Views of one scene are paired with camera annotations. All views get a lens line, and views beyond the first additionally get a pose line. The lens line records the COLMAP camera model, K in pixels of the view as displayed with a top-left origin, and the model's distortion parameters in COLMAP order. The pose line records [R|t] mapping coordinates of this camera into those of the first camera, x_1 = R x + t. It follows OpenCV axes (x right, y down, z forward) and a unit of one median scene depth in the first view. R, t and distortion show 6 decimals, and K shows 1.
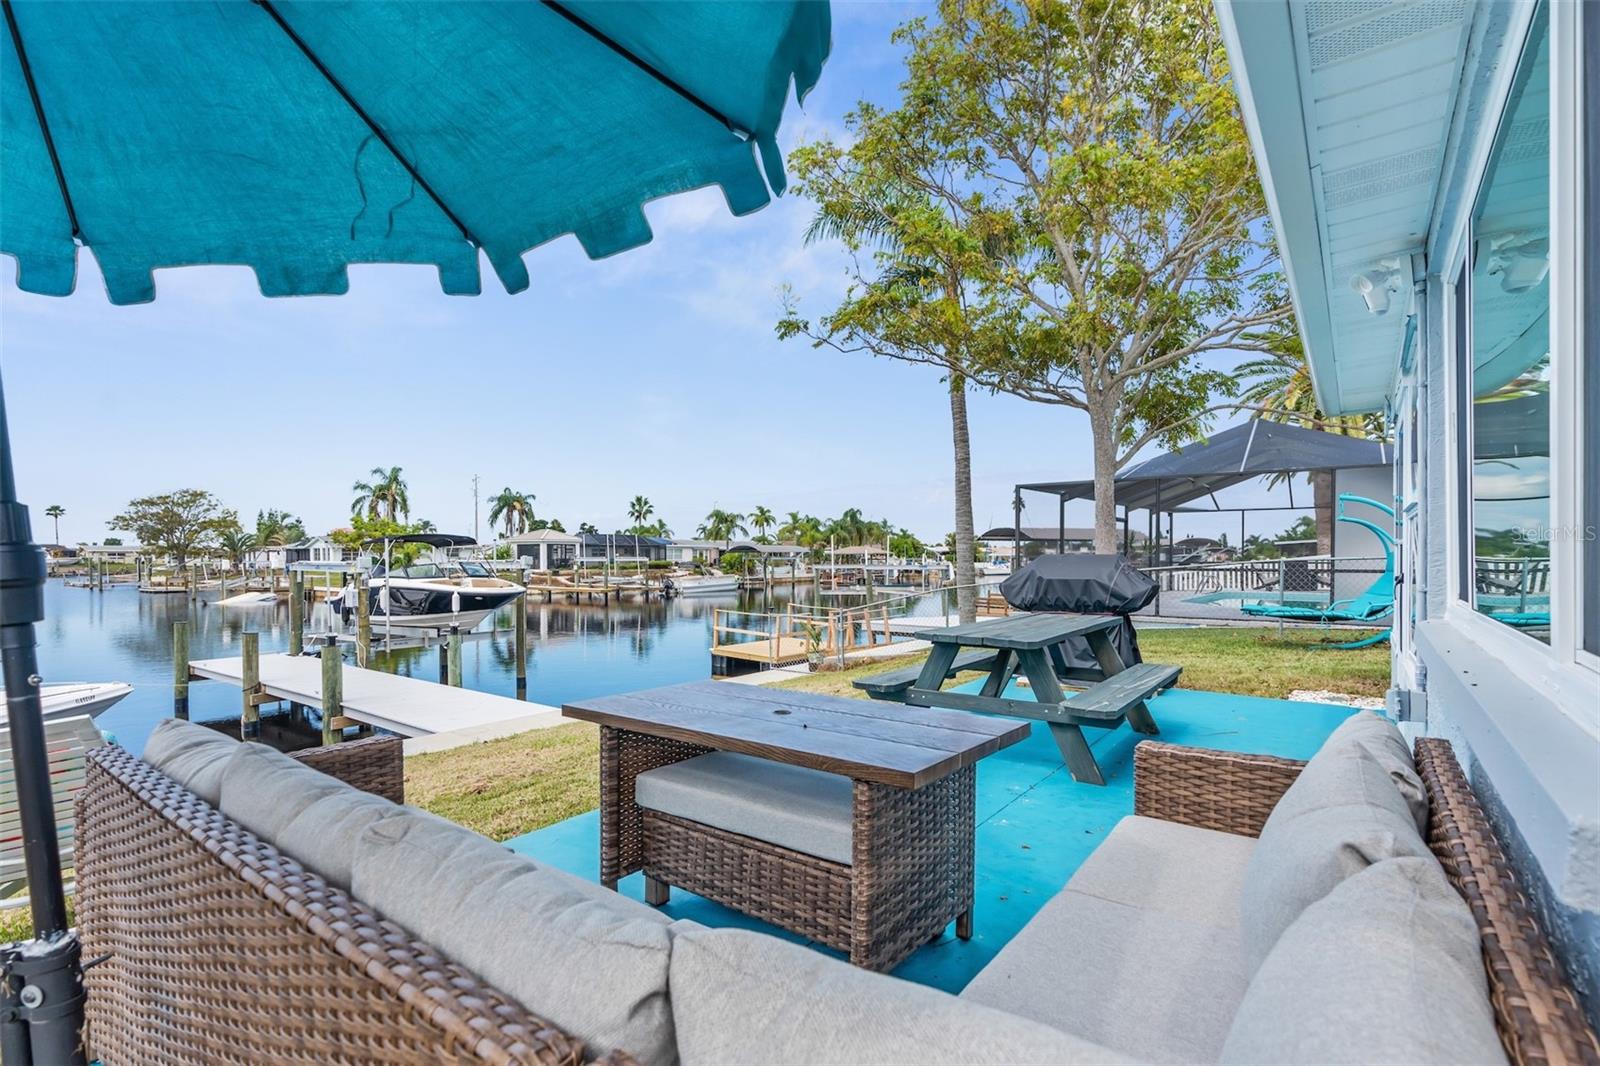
lens RADIAL K [[762.8, 0, 809.5], [0, 762.8, 567.5], [0, 0, 1]] dist [0.000051, 0.000101]
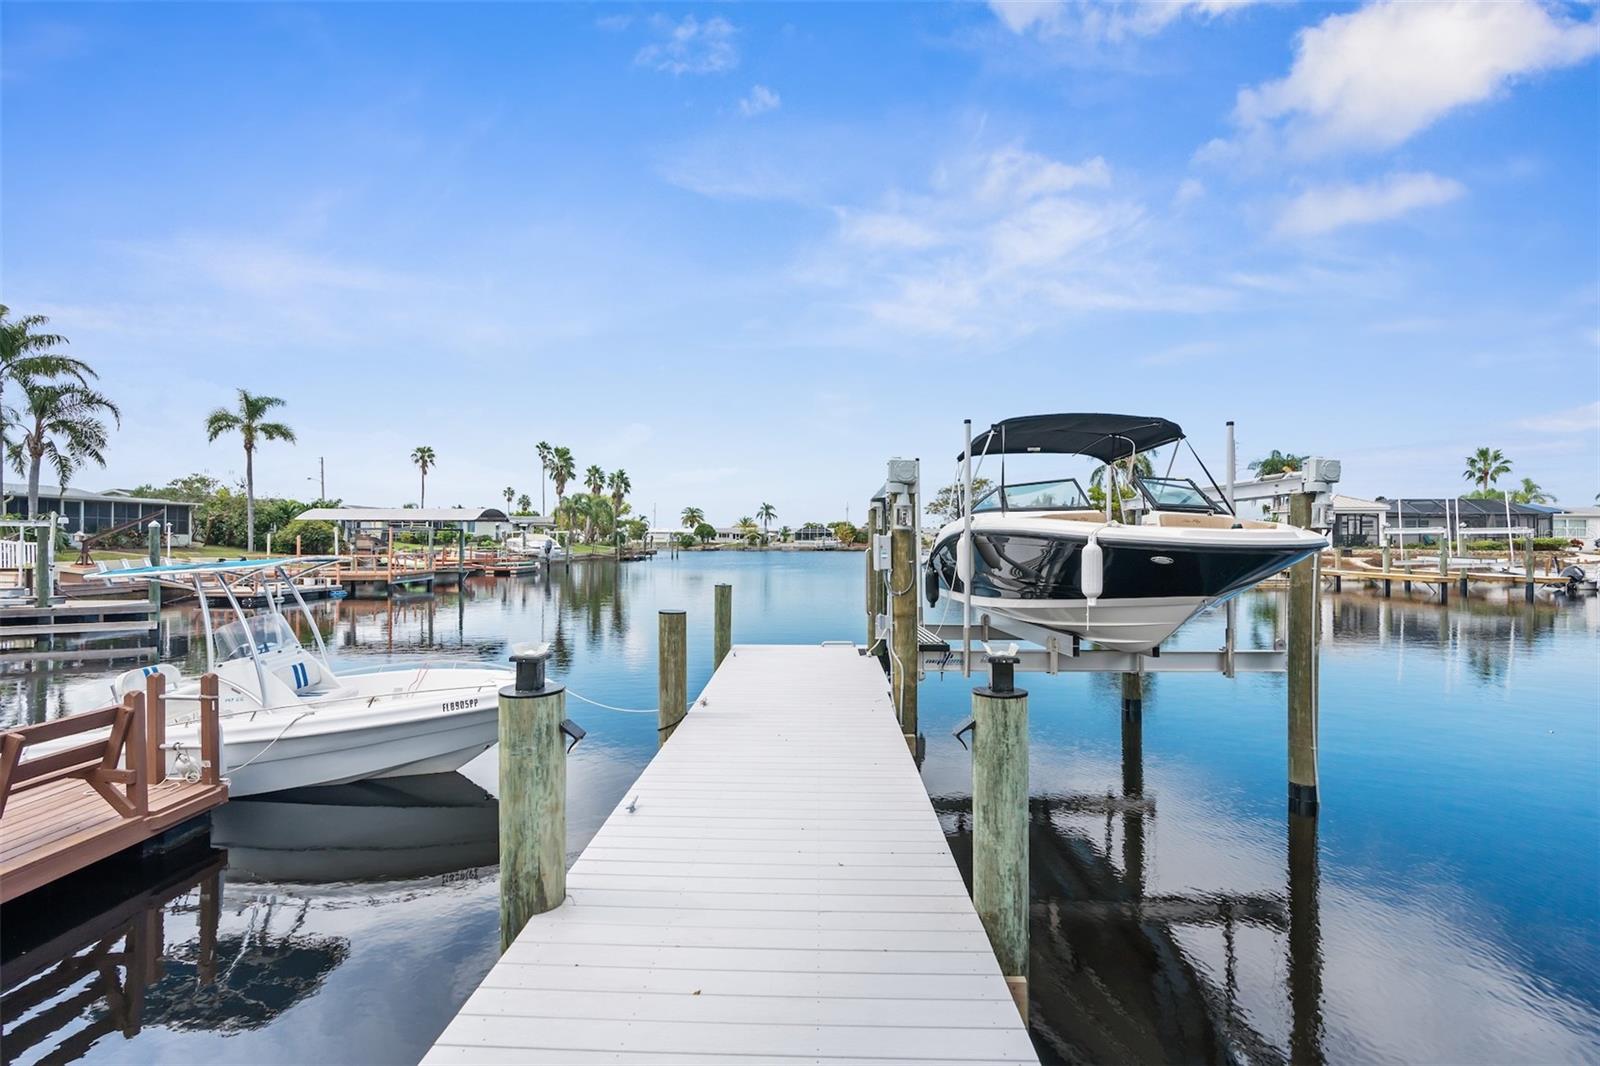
lens RADIAL K [[731.2, 0, 800.0], [0, 731.2, 533.0], [0, 0, 1]] dist [-0.001398, 0.000965]
pose [[0.578927, -0.004436, -0.815367, -0.068810], [-0.016538, 0.999716, -0.017182, 0.009404], [0.815212, 0.023431, 0.578689, 0.177624]]
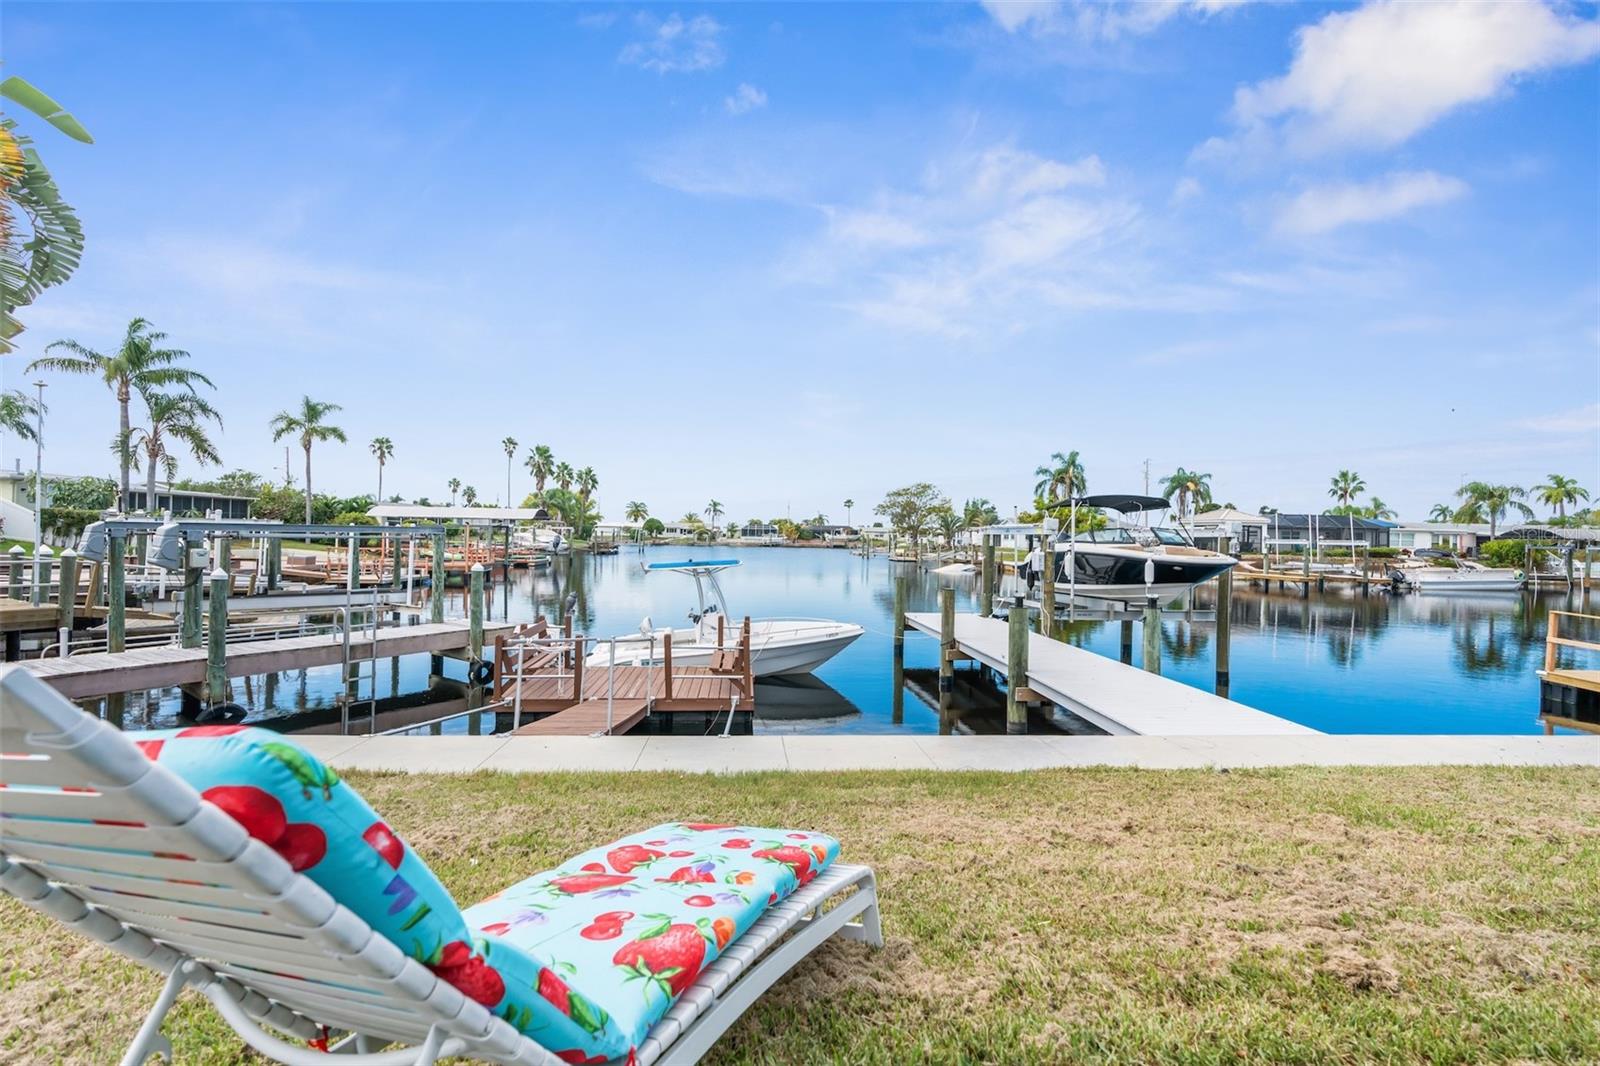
lens RADIAL K [[731.2, 0, 800.0], [0, 731.2, 533.0], [0, 0, 1]] dist [-0.001398, 0.000965]
pose [[0.661449, 0.011926, -0.749896, -0.028532], [-0.032364, 0.999396, -0.012652, 0.006414], [0.749292, 0.032638, 0.661435, 0.043838]]
